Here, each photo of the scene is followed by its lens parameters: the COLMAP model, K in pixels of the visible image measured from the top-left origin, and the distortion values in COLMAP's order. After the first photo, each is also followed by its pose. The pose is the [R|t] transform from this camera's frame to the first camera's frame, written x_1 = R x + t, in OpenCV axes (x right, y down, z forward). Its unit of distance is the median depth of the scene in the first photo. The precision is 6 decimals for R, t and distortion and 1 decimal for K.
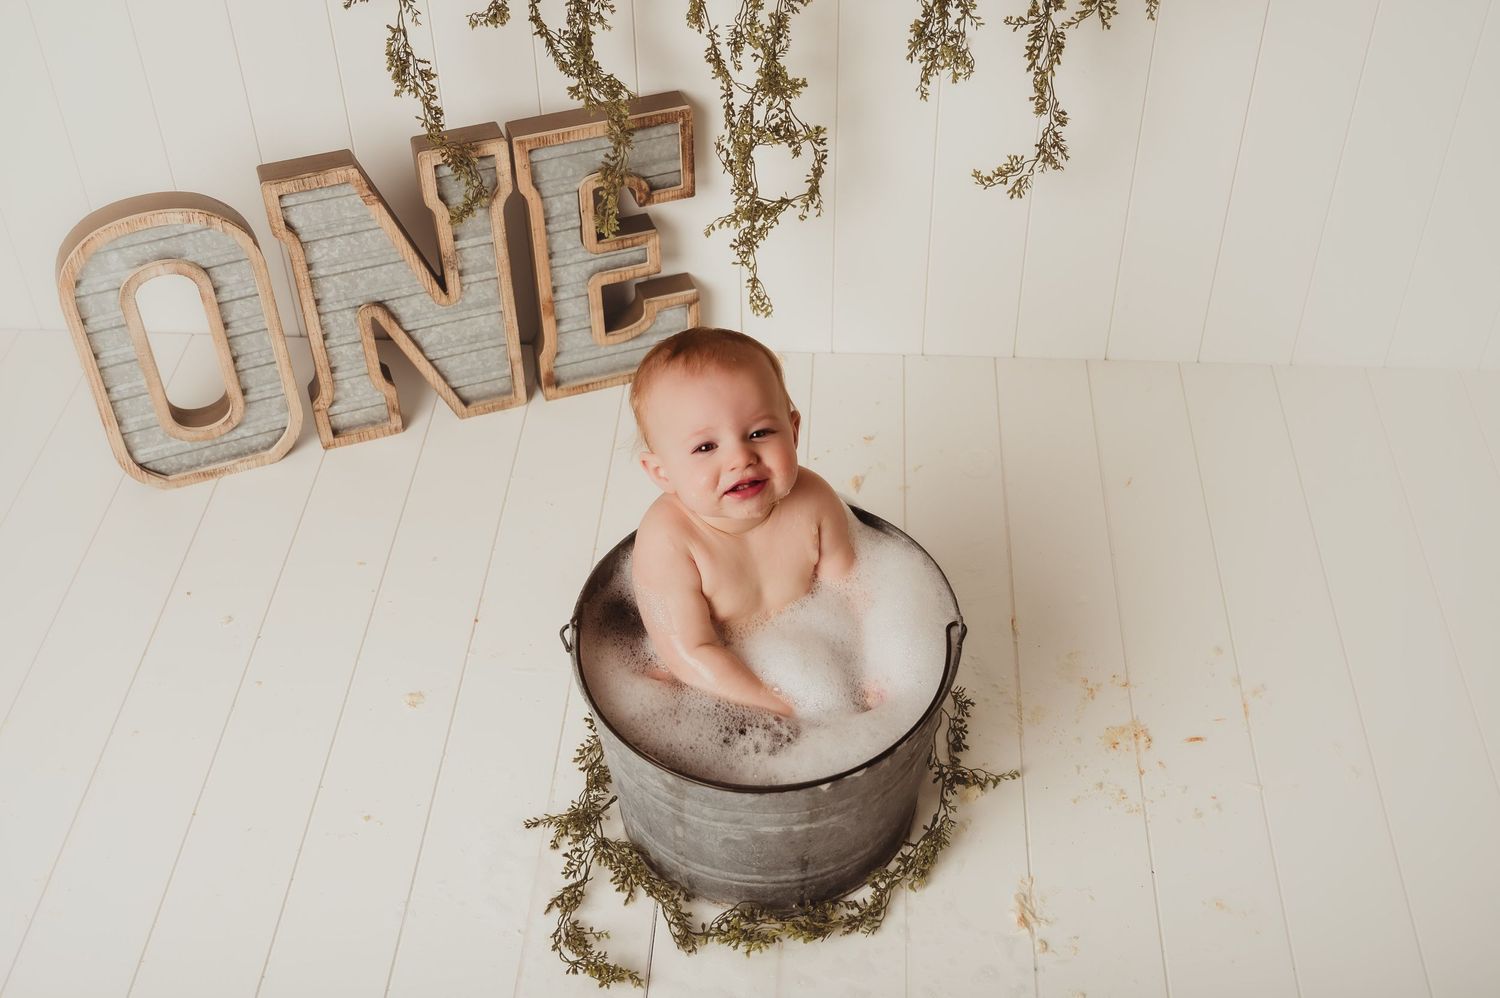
lens RADIAL K [[1741.2, 0, 731.0], [0, 1741.2, 480.6], [0, 0, 1]] dist [0.037031, 0.000000]
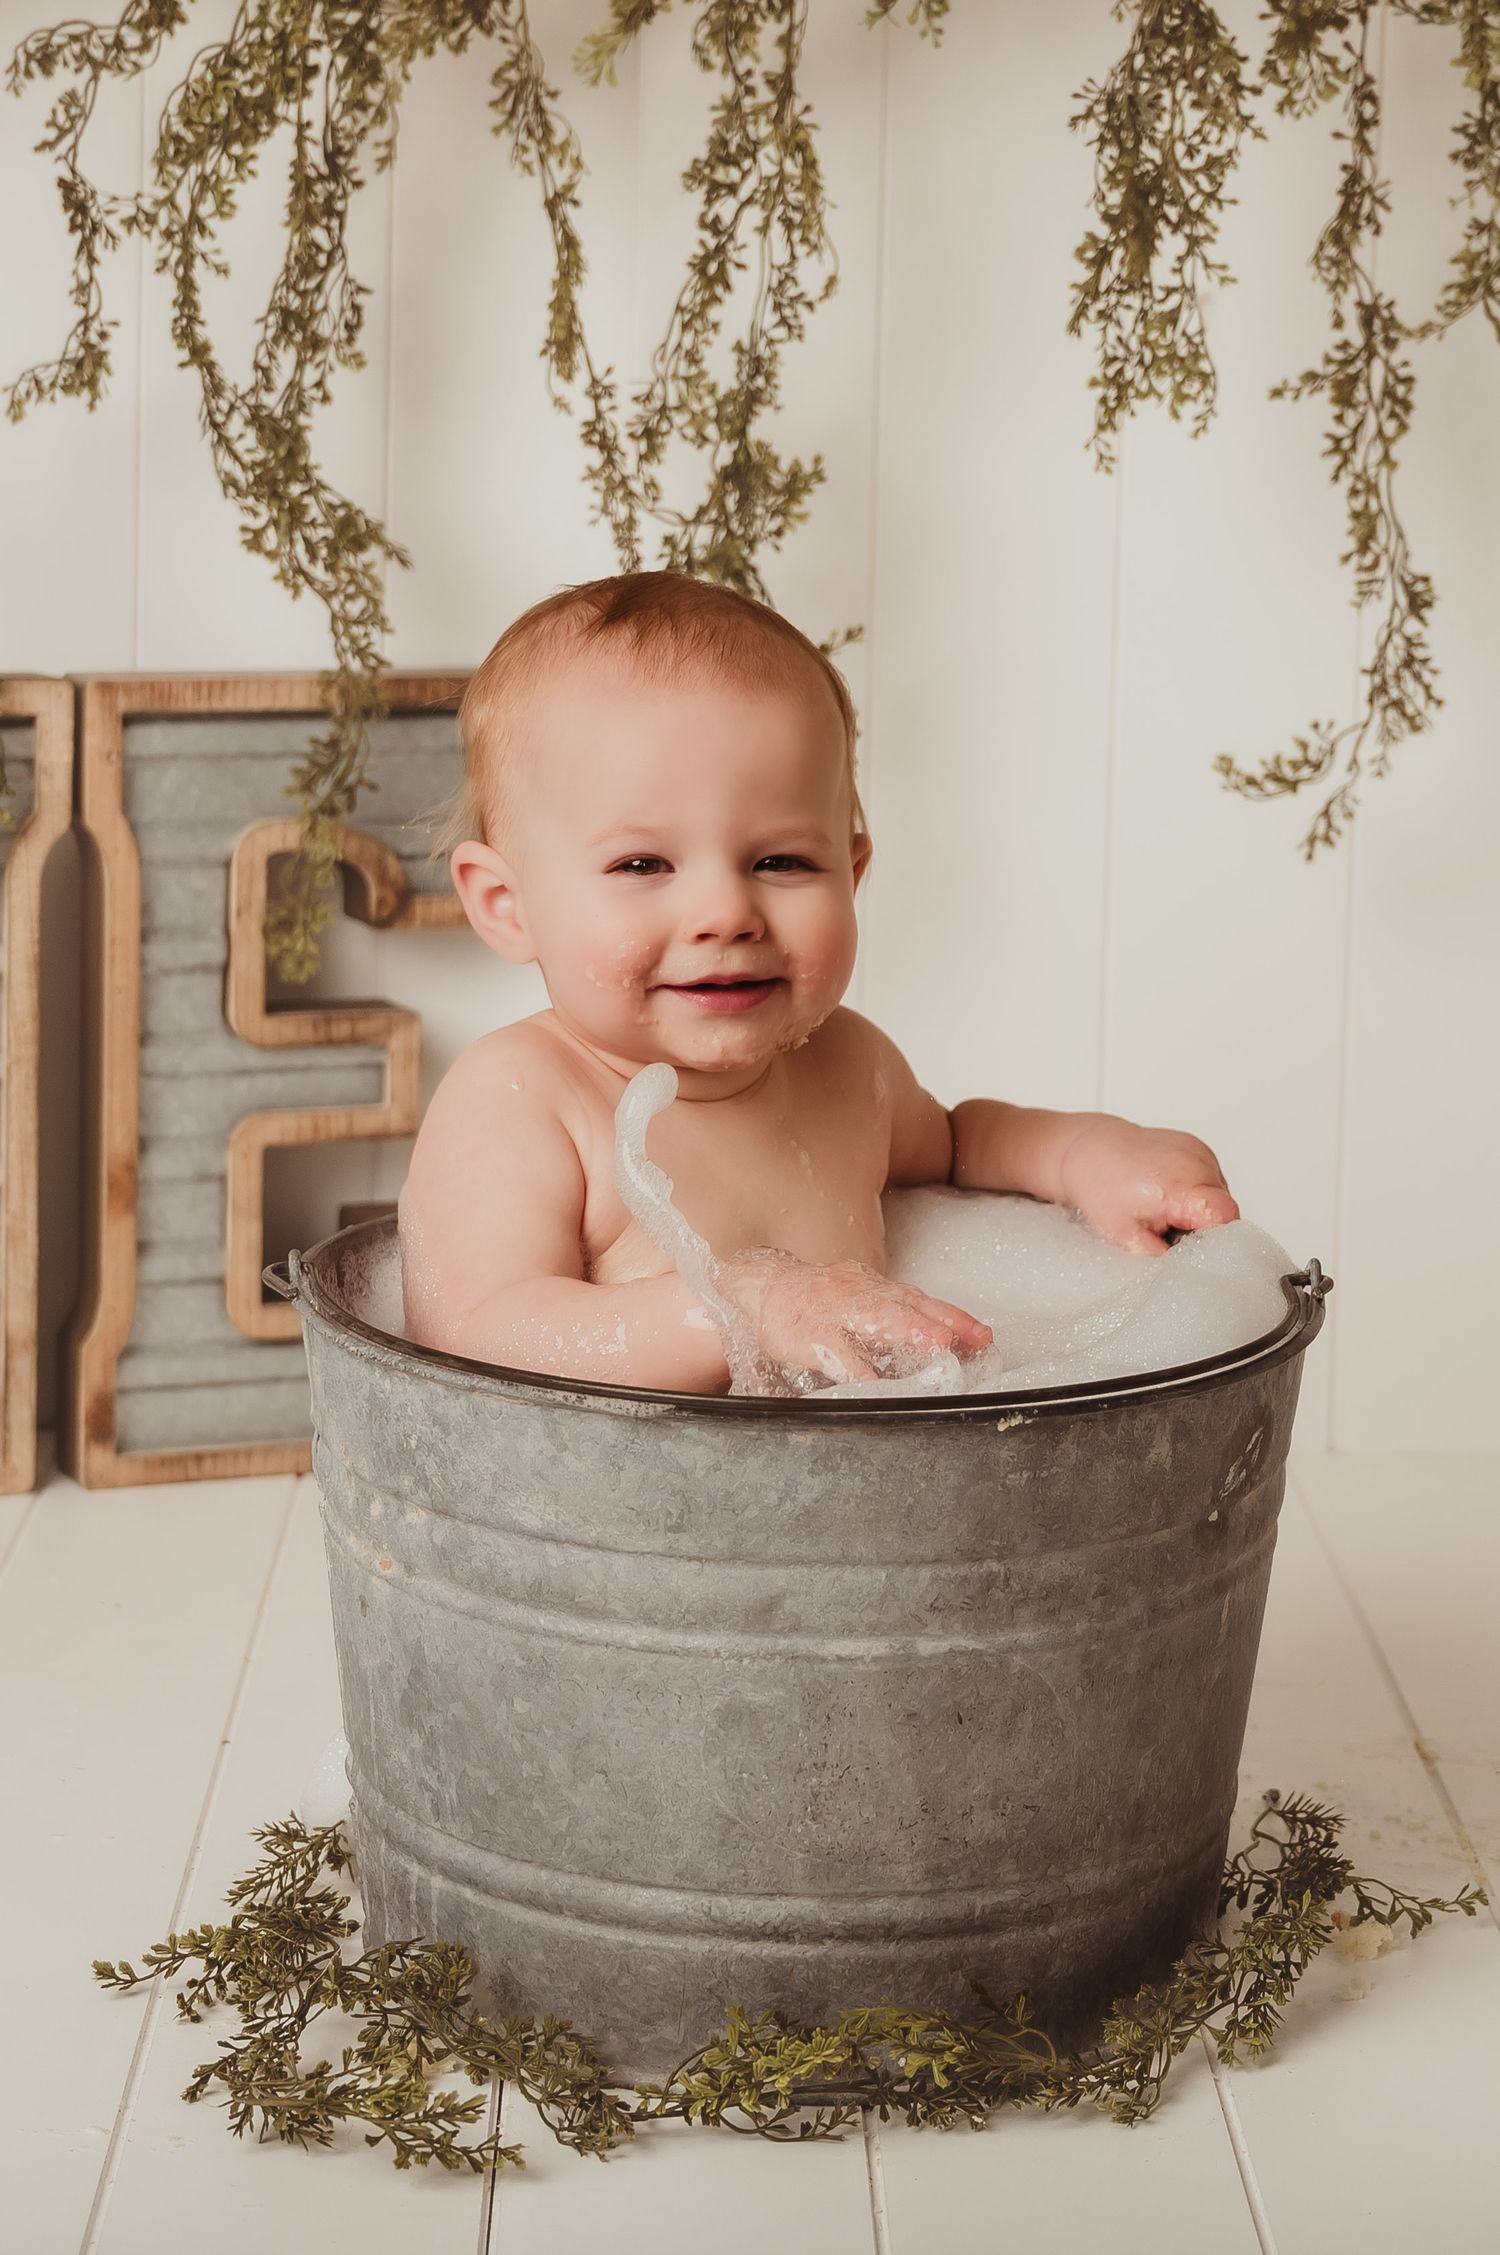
lens RADIAL K [[5180.6, 0, 793.6], [0, 5180.6, 920.9], [0, 0, 1]] dist [0.017337, 0.000000]
pose [[0.994342, 0.034849, 0.100348, -0.084476], [0.028339, 0.823393, -0.566763, 0.561998], [-0.102377, 0.566400, 0.817747, 0.032372]]
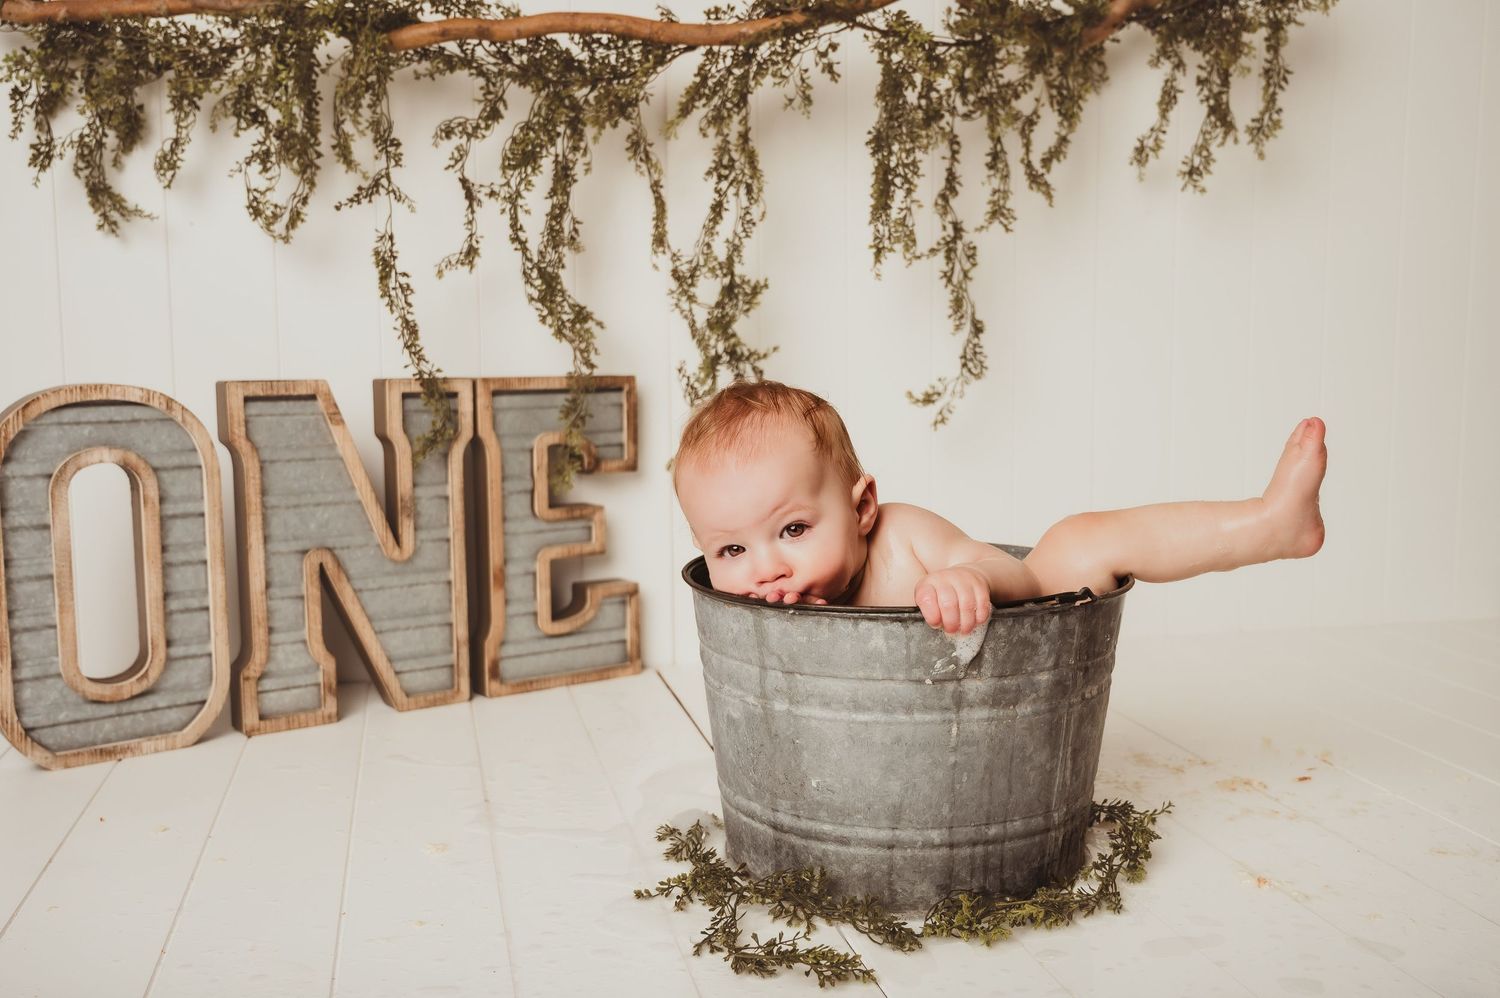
lens RADIAL K [[1419.9, 0, 751.0], [0, 1419.9, 517.9], [0, 0, 1]] dist [0.010079, 0.000000]
pose [[0.954784, -0.017565, 0.296783, -0.231089], [0.187246, 0.810912, -0.554400, 0.380108], [-0.230927, 0.584904, 0.777535, 0.379706]]
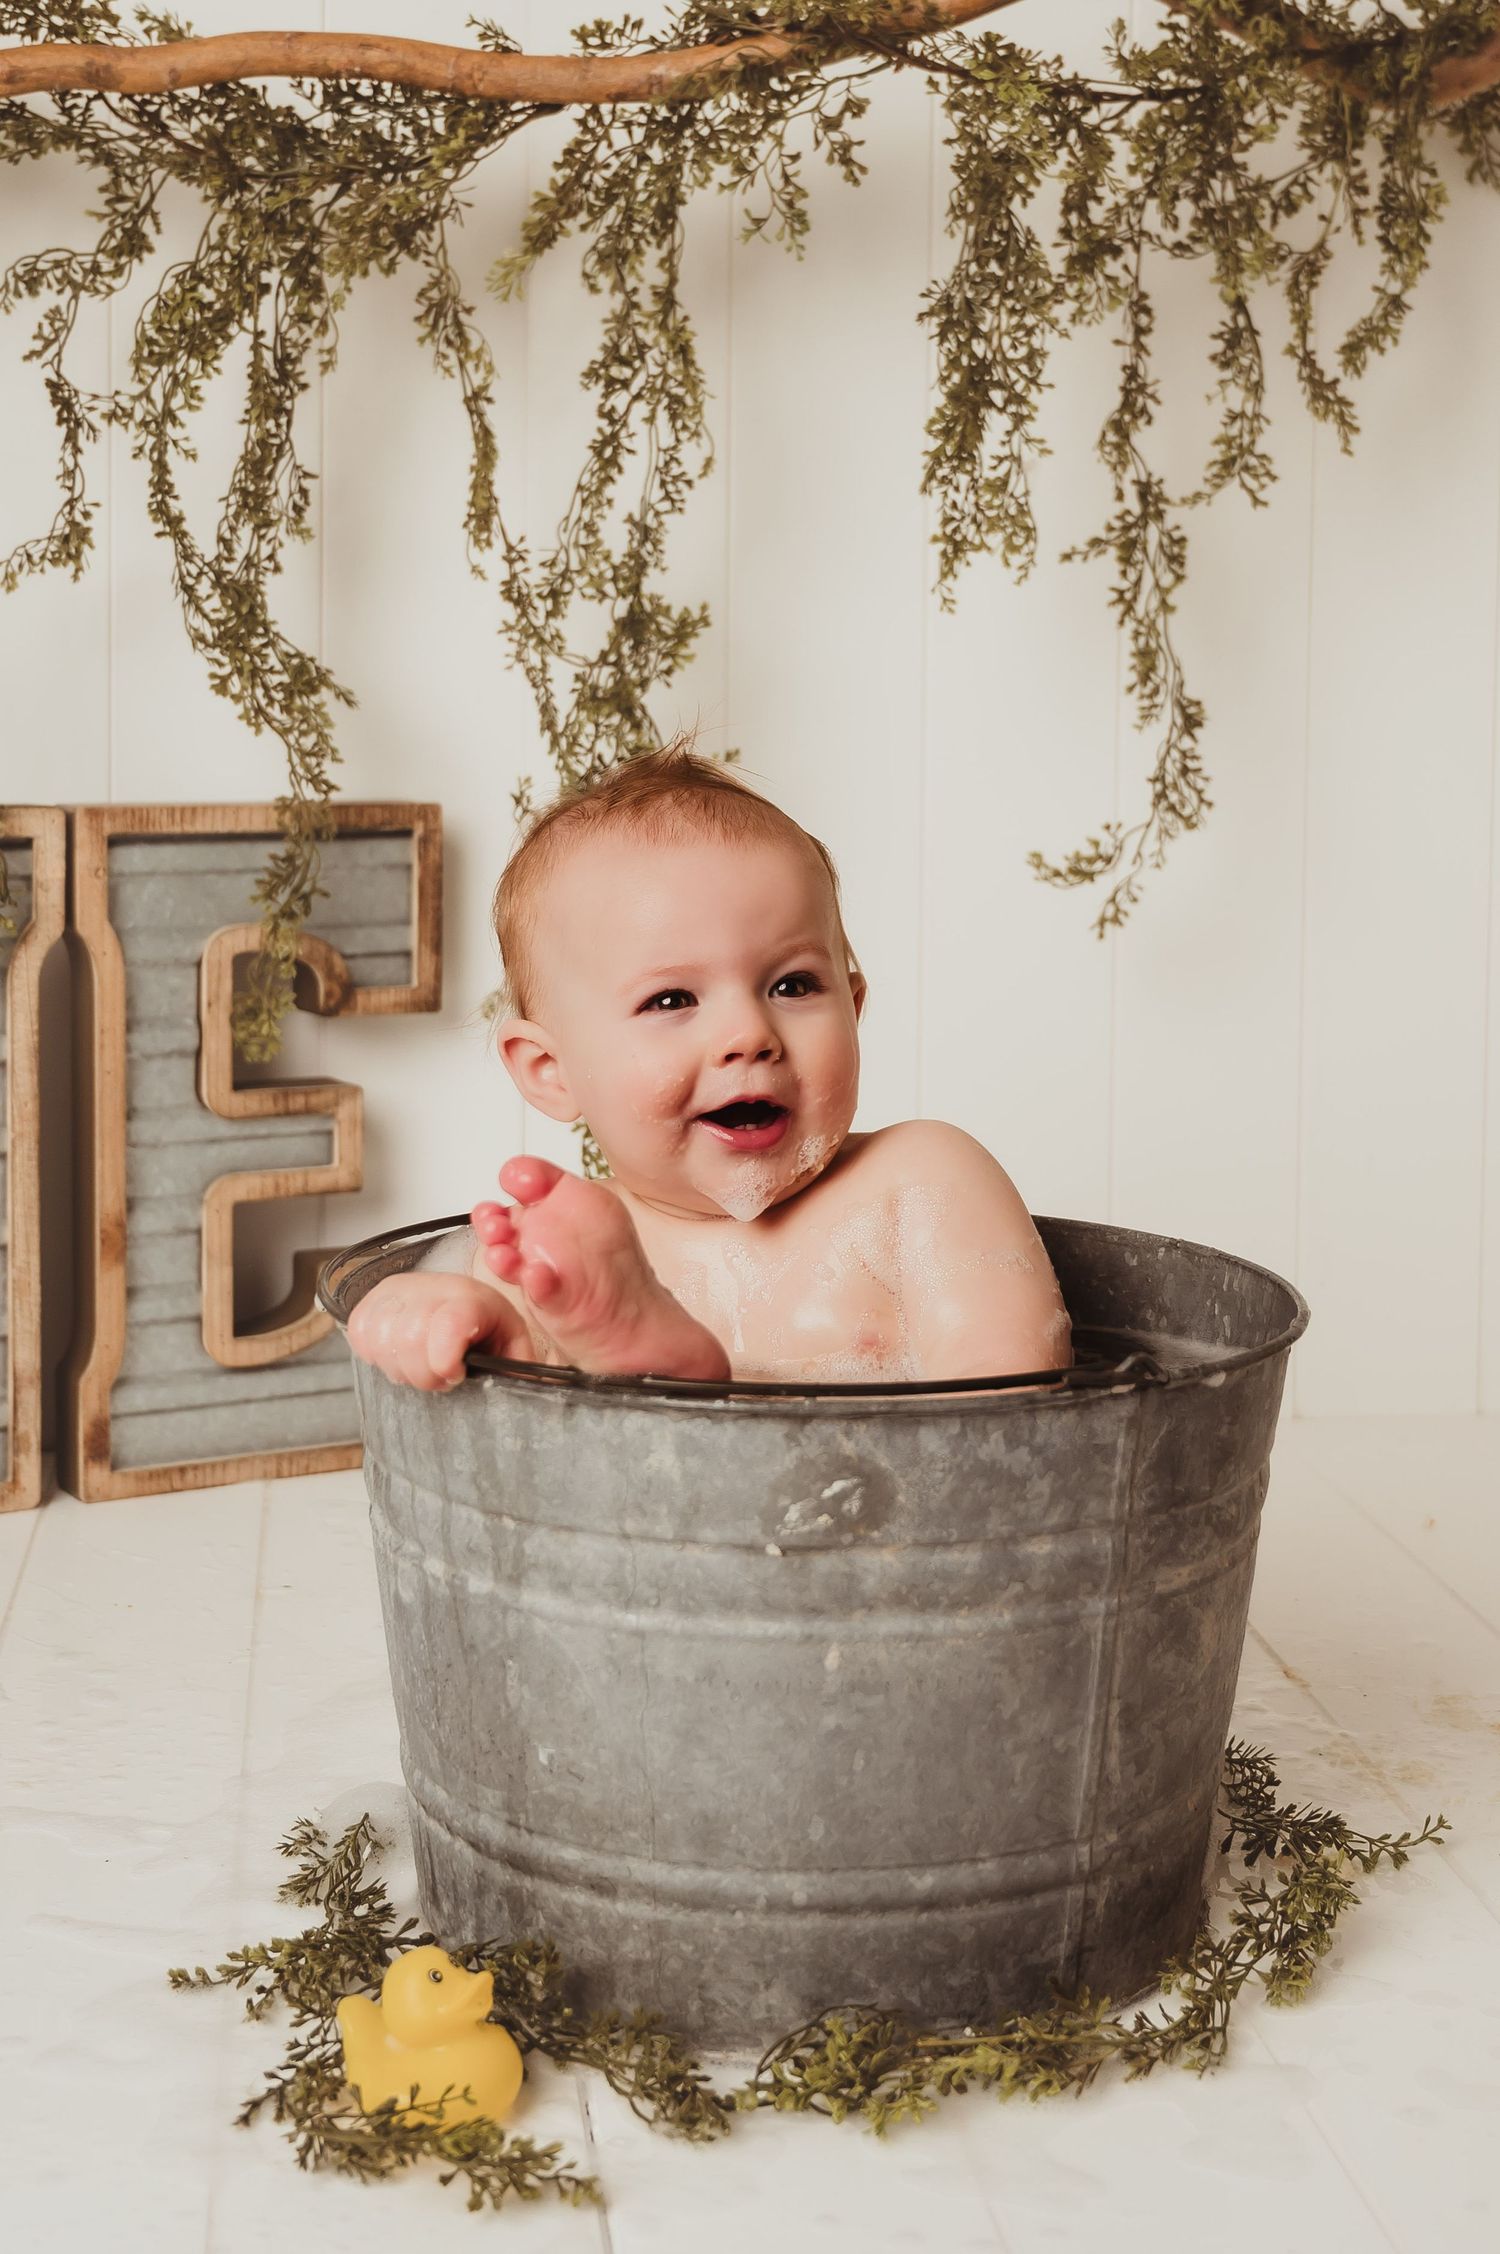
lens RADIAL K [[3284.1, 0, 846.4], [0, 3284.1, 900.2], [0, 0, 1]] dist [0.008602, 0.000000]
pose [[0.974018, 0.017707, 0.225778, -0.128254], [0.123819, 0.793106, -0.596366, 0.400106], [-0.189626, 0.608826, 0.770307, 0.301769]]
